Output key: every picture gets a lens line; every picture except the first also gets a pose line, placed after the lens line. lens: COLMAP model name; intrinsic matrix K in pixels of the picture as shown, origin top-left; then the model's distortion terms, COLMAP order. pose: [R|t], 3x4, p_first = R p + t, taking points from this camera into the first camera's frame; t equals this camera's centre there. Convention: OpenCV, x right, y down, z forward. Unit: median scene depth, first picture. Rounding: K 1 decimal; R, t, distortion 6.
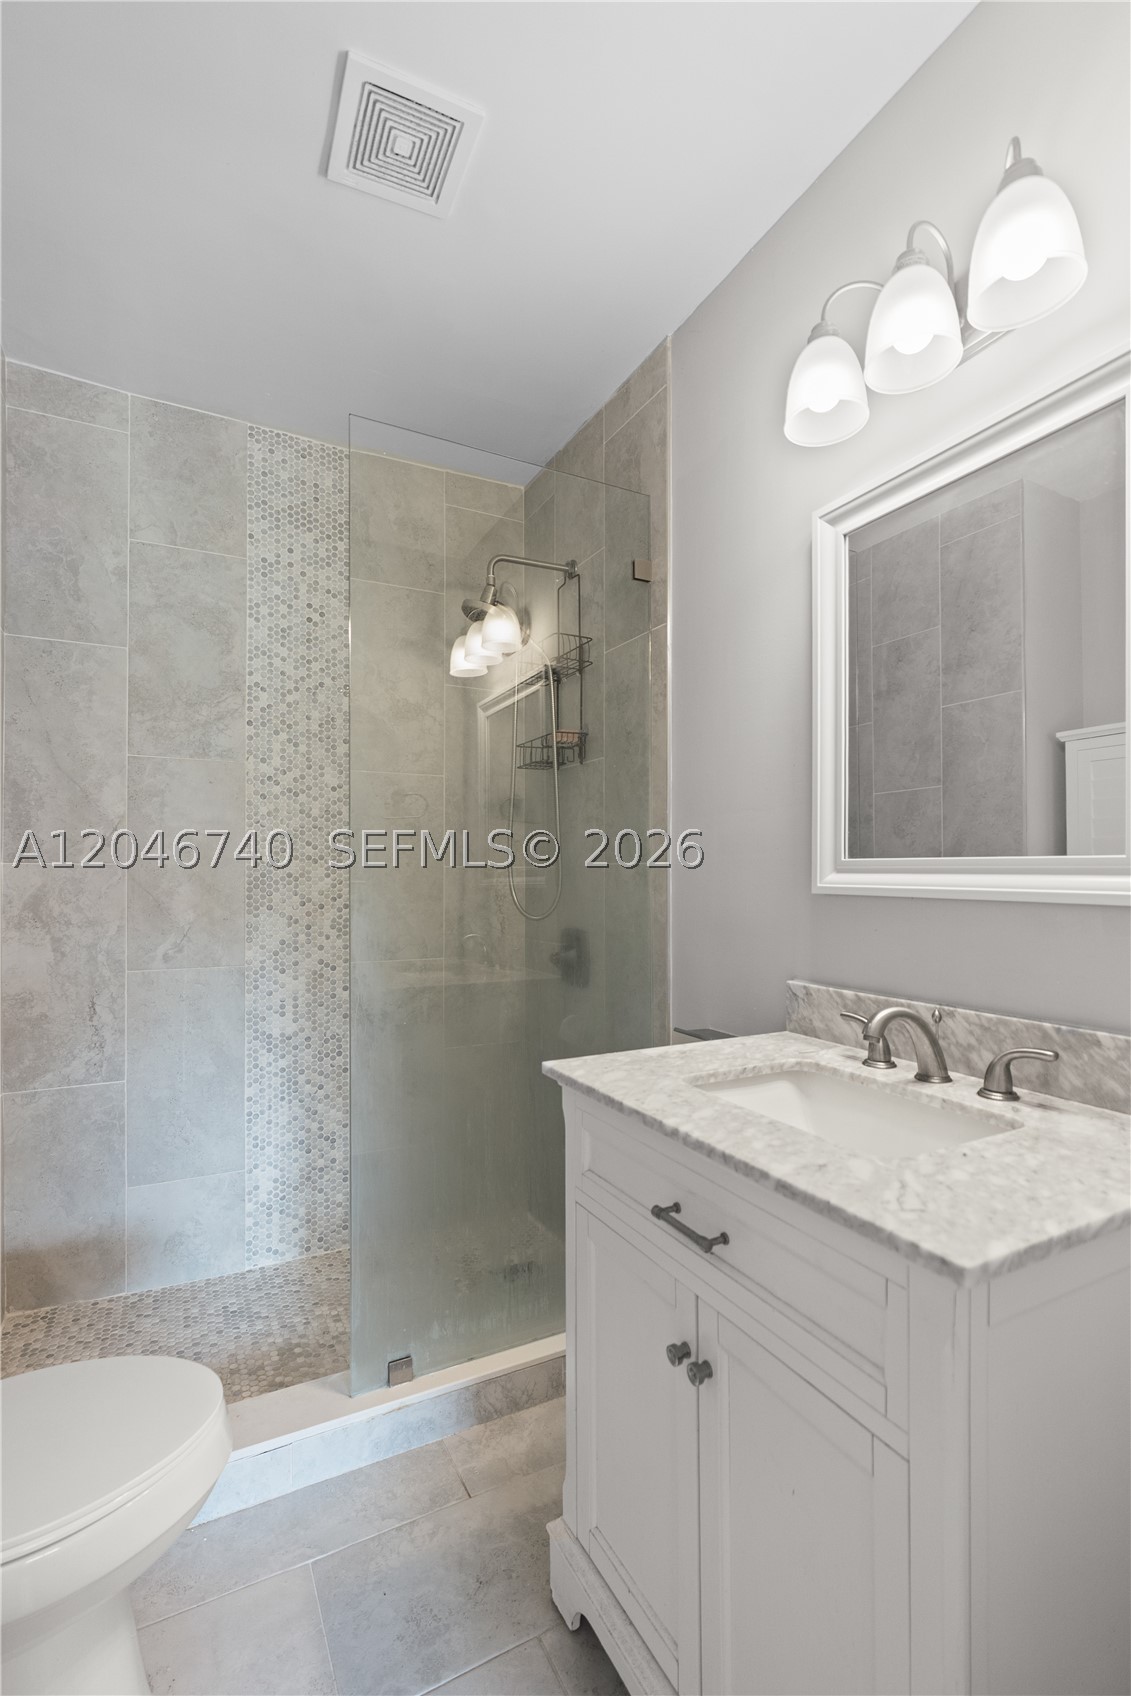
lens RADIAL K [[760.8, 0, 568.7], [0, 760.8, 864.0], [0, 0, 1]] dist [-0.003305, 0.003975]
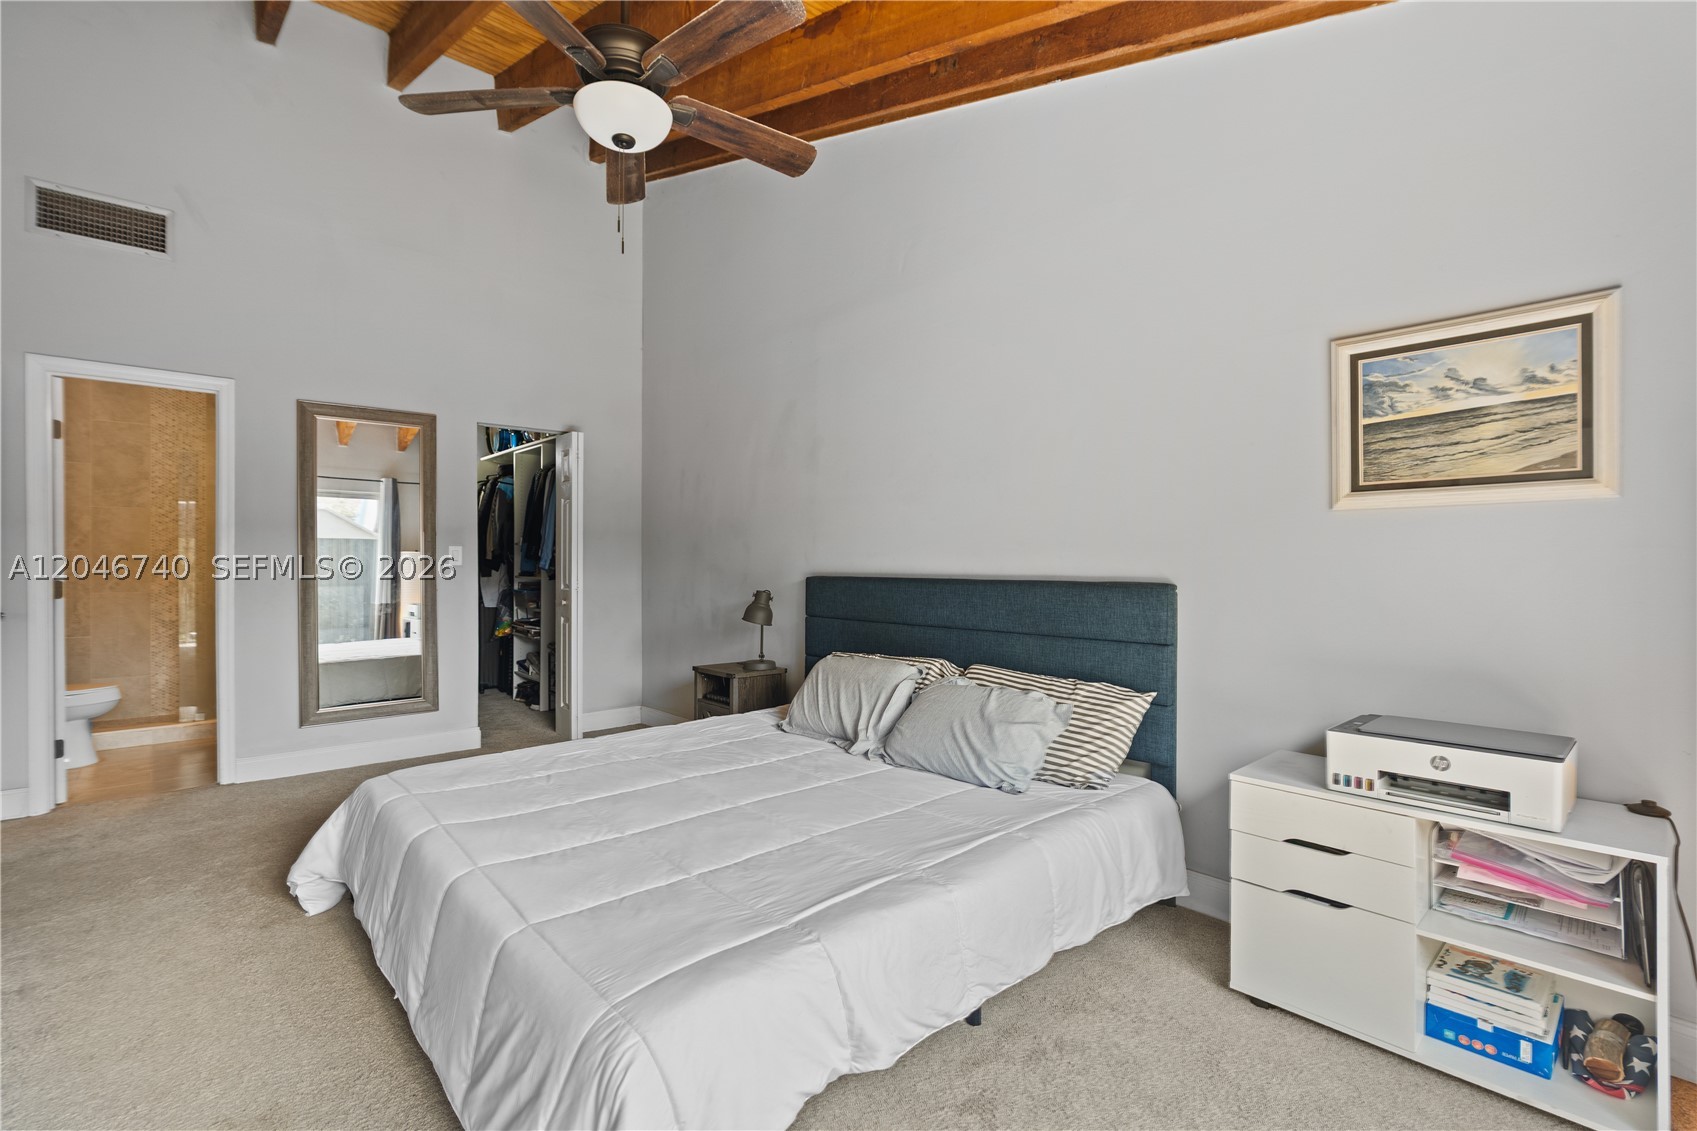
lens RADIAL K [[761.3, 0, 841.7], [0, 761.3, 567.6], [0, 0, 1]] dist [-0.003305, 0.003975]
pose [[0.966705, -0.000010, 0.255893, 1.198917], [-0.001879, 0.999973, 0.007135, 0.037248], [-0.255886, -0.007378, 0.966679, -2.117614]]
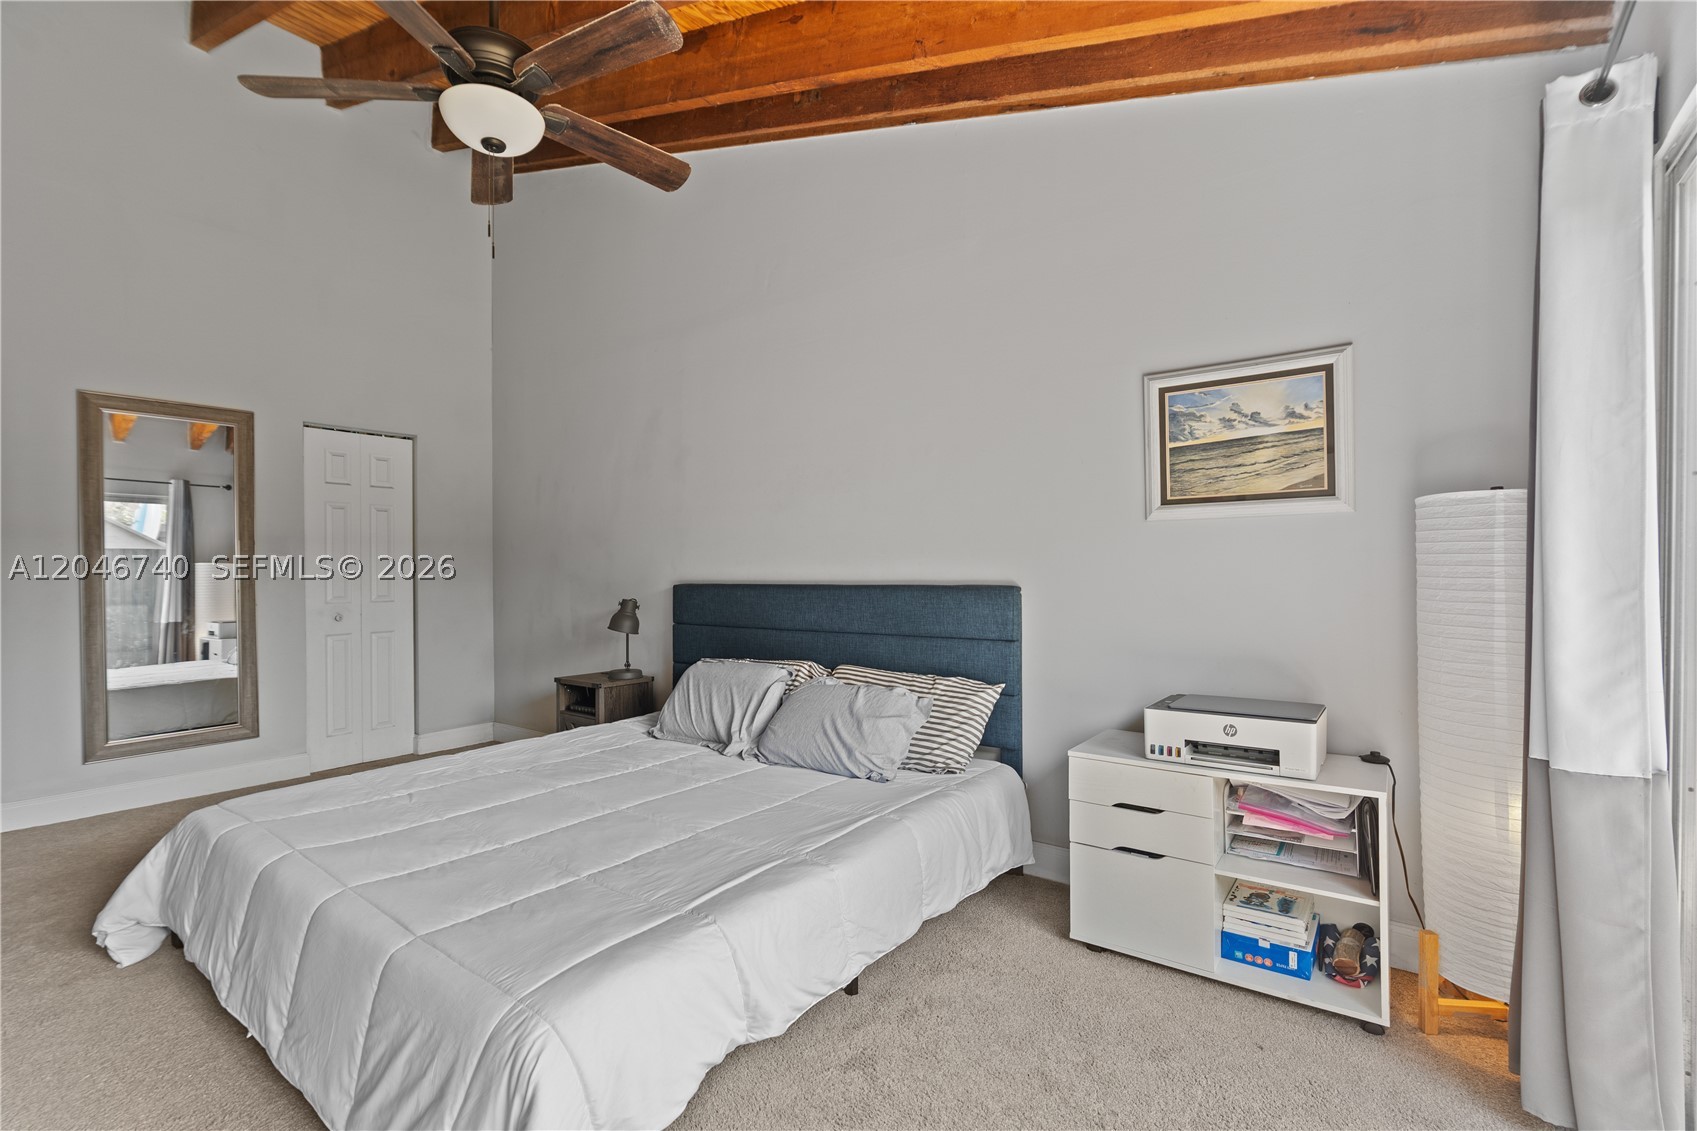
lens RADIAL K [[761.3, 0, 841.6], [0, 761.3, 573.1], [0, 0, 1]] dist [-0.003305, 0.003975]
pose [[0.900620, -0.008311, 0.434527, 1.123347], [0.007136, 0.999965, 0.004335, 0.041151], [-0.434548, -0.000803, 0.900648, -2.186500]]
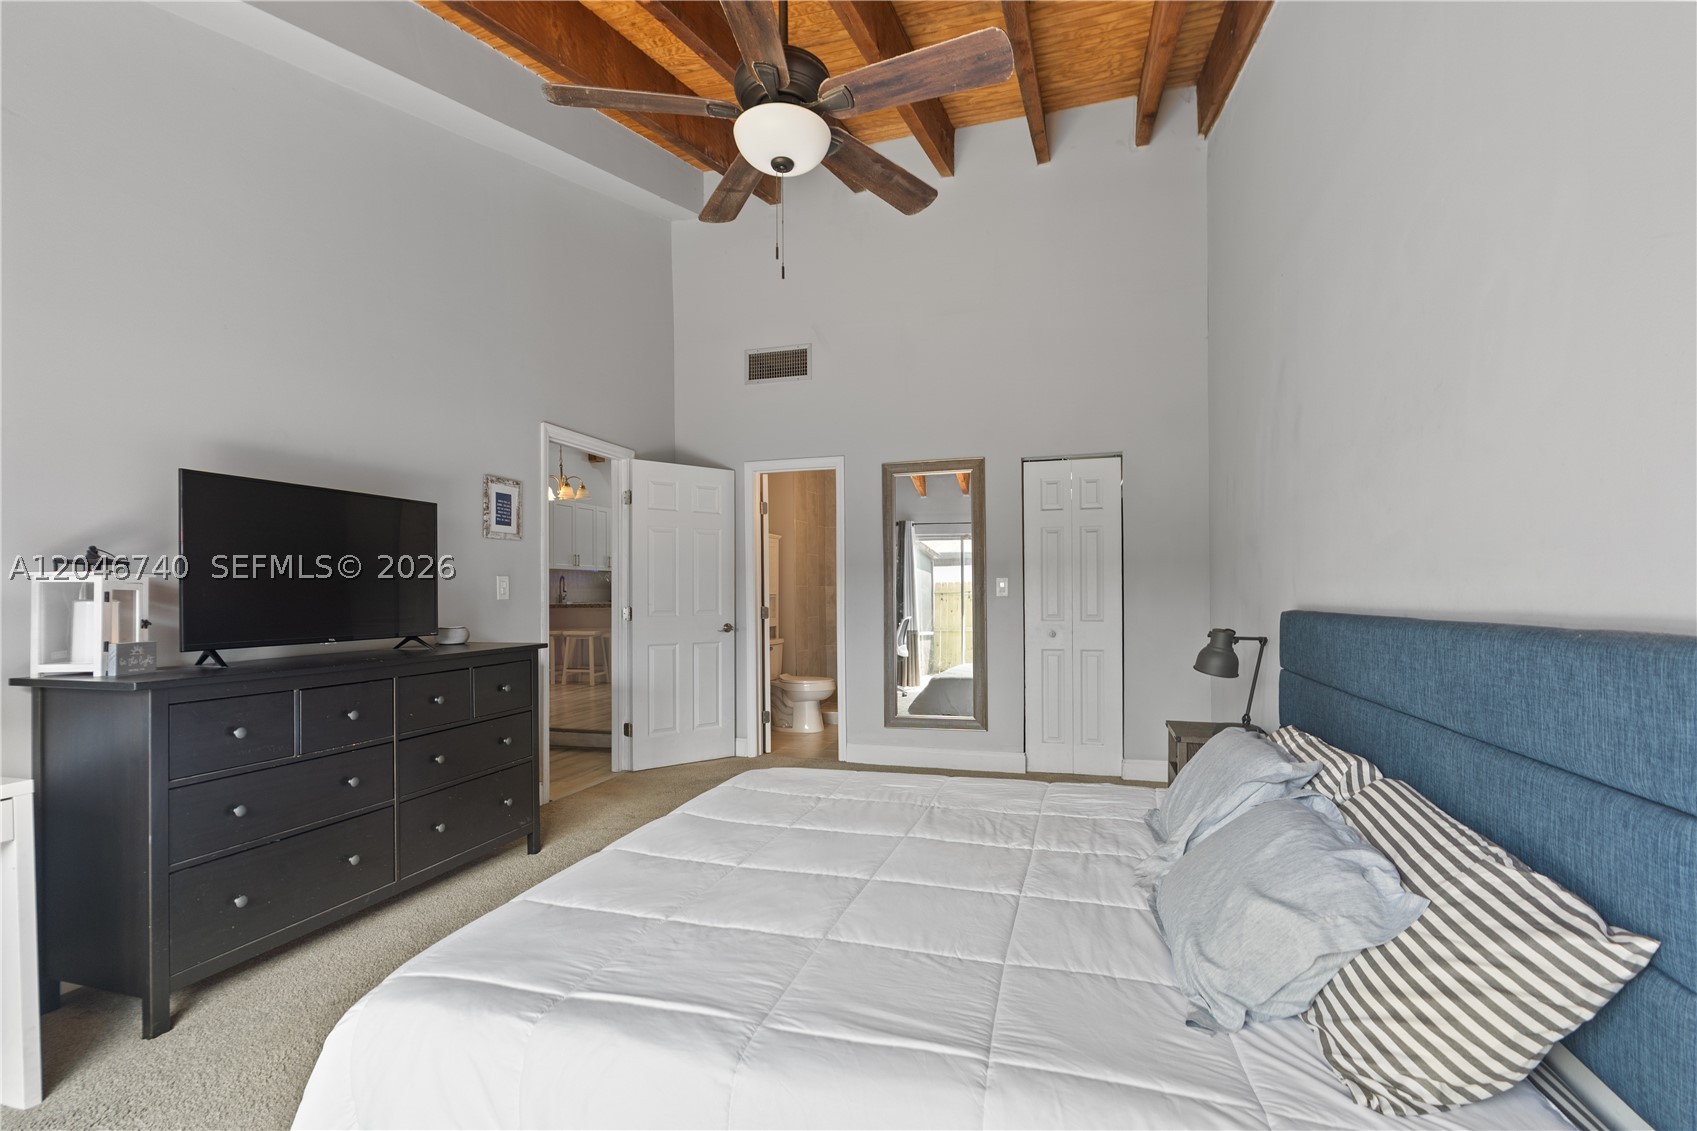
lens RADIAL K [[761.3, 0, 847.7], [0, 761.3, 594.9], [0, 0, 1]] dist [-0.003305, 0.003975]
pose [[0.725698, -0.004413, -0.687999, 2.319346], [0.005803, 0.999983, -0.000293, 0.045882], [0.687989, -0.003780, 0.725711, -1.513572]]
